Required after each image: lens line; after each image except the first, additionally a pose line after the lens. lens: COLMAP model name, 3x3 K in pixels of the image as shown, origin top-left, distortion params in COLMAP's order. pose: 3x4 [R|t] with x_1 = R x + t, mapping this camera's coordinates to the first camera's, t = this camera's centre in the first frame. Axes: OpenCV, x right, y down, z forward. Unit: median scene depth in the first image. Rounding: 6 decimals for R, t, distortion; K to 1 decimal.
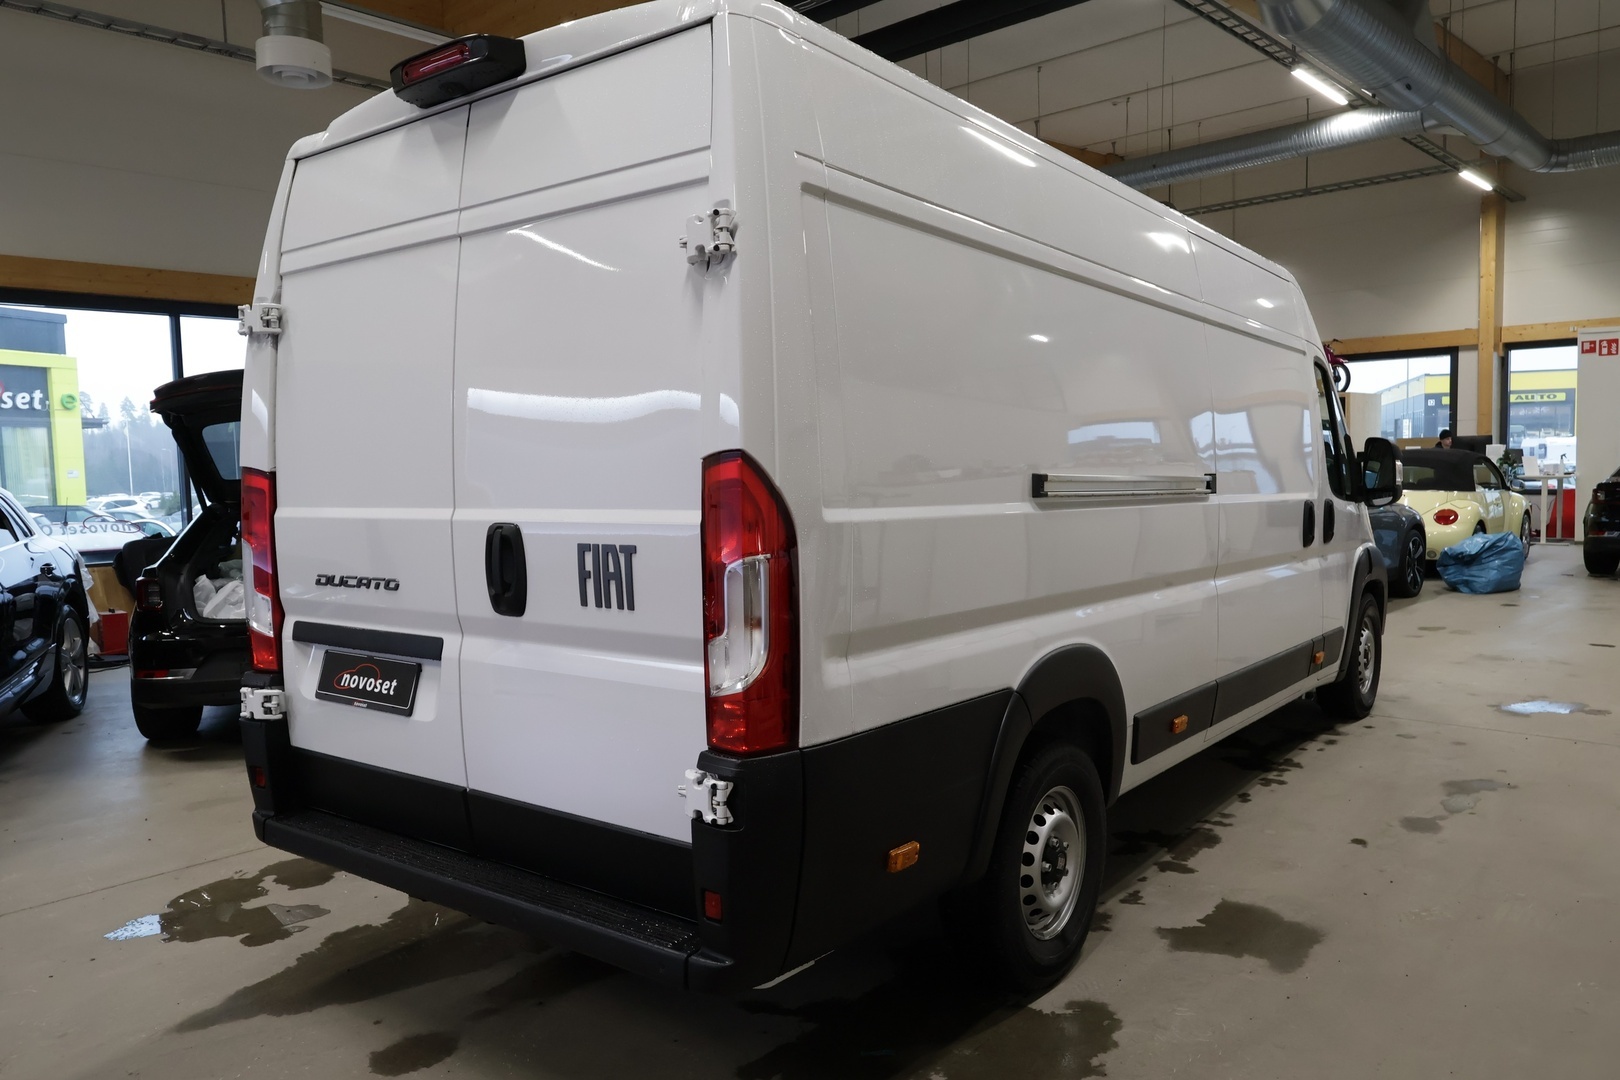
lens RADIAL K [[1158.9, 0, 810.0], [0, 1158.9, 540.0], [0, 0, 1]] dist [-0.005048, -0.005673]
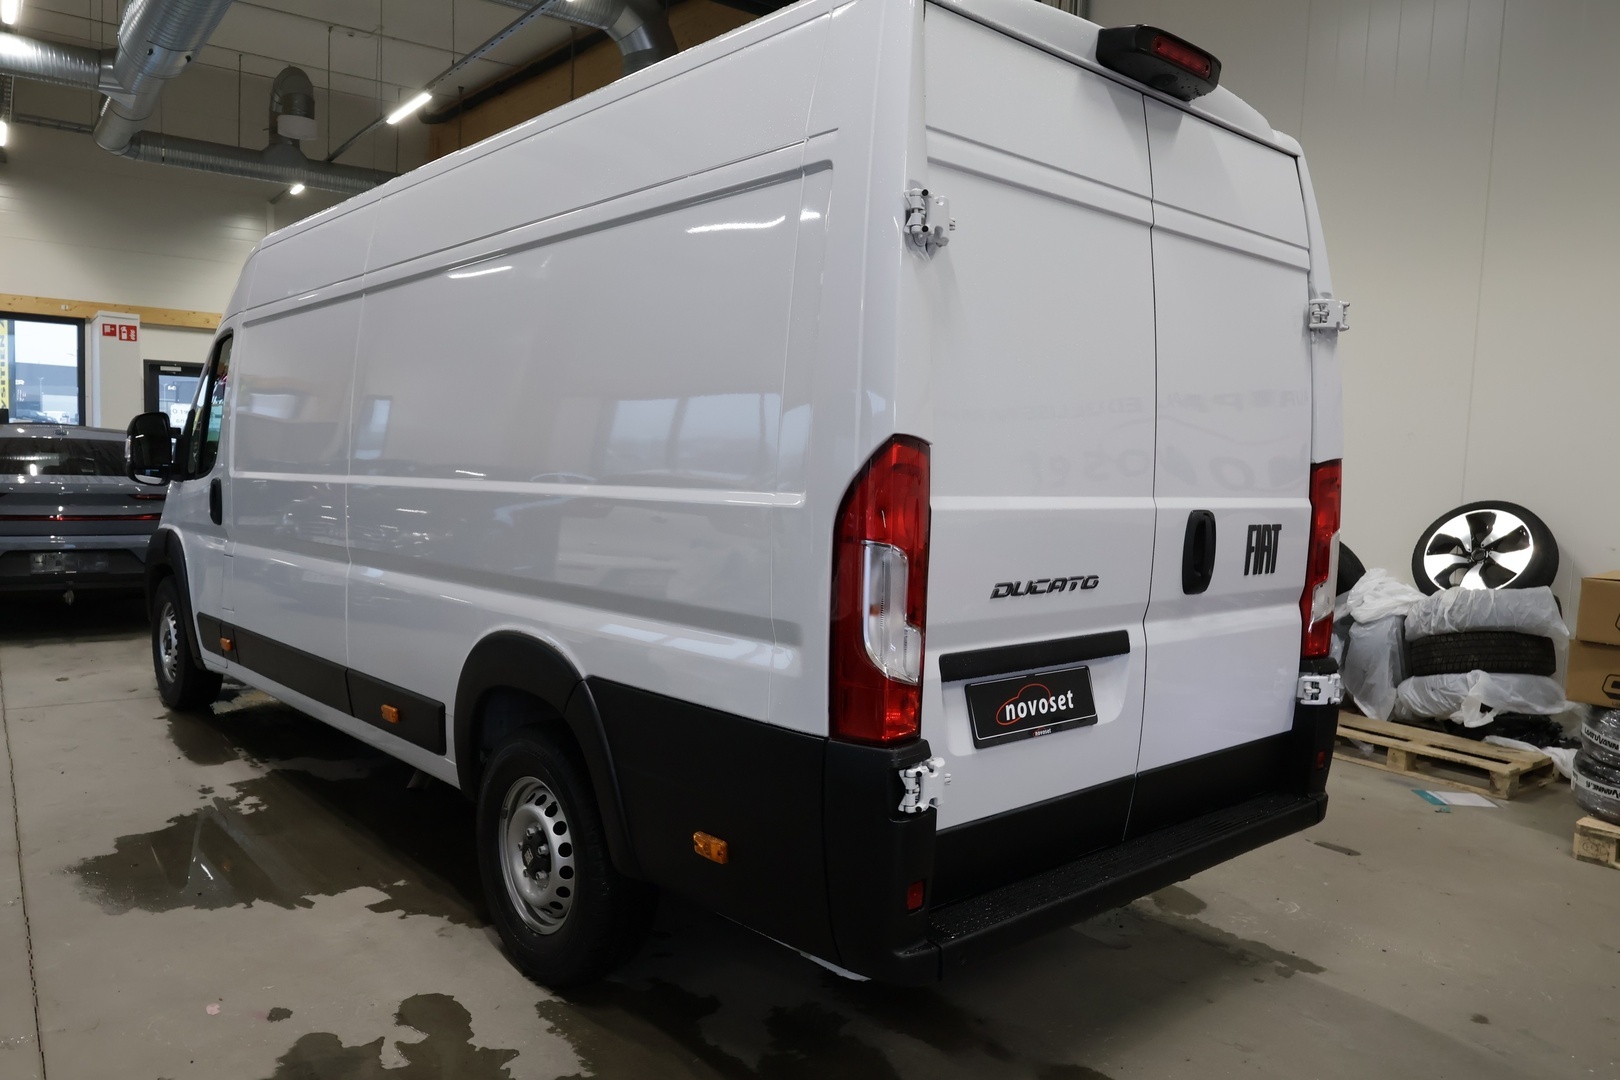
lens RADIAL K [[1158.9, 0, 810.0], [0, 1158.9, 540.0], [0, 0, 1]] dist [-0.005048, -0.005673]
pose [[0.189032, -0.042835, 0.981036, -1.255136], [0.021619, 0.998988, 0.039453, -0.033664], [-0.981733, 0.013751, 0.189766, 1.021204]]
